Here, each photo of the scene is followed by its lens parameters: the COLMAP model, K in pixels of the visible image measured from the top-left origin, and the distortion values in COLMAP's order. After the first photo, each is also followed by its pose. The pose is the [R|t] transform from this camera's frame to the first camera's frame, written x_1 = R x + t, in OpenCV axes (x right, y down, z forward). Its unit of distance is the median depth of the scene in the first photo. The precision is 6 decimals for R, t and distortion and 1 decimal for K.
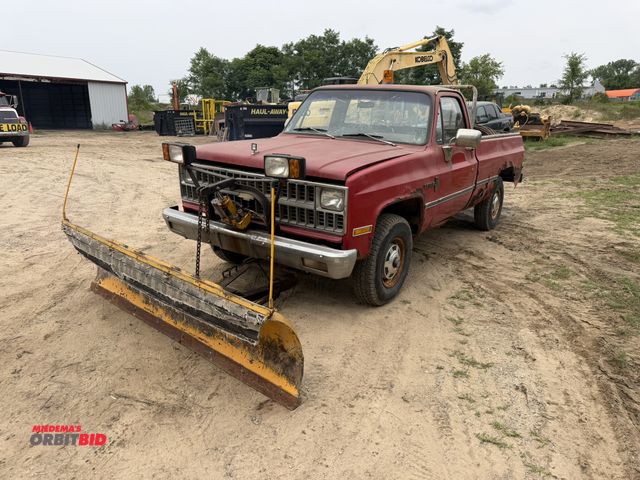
lens RADIAL K [[473.4, 0, 322.7], [0, 473.4, 240.0], [0, 0, 1]] dist [0.008971, -0.009152]
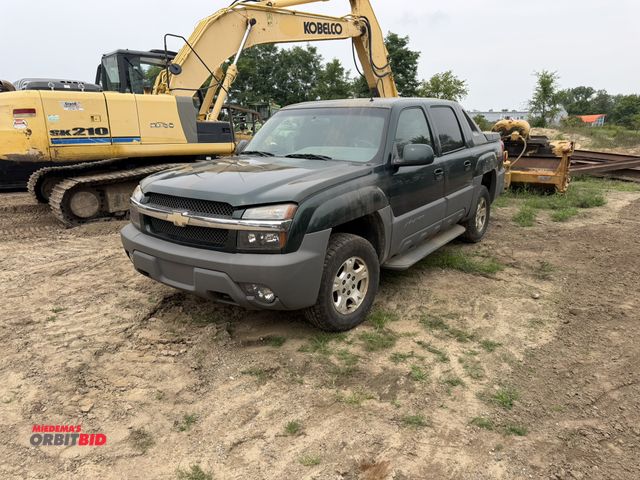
lens RADIAL K [[473.4, 0, 315.3], [0, 473.4, 237.0], [0, 0, 1]] dist [0.008971, -0.009152]
pose [[0.998547, 0.006907, 0.053448, 0.060002], [-0.004389, 0.998881, -0.047083, -0.043444], [-0.053714, 0.046780, 0.997460, 0.165833]]
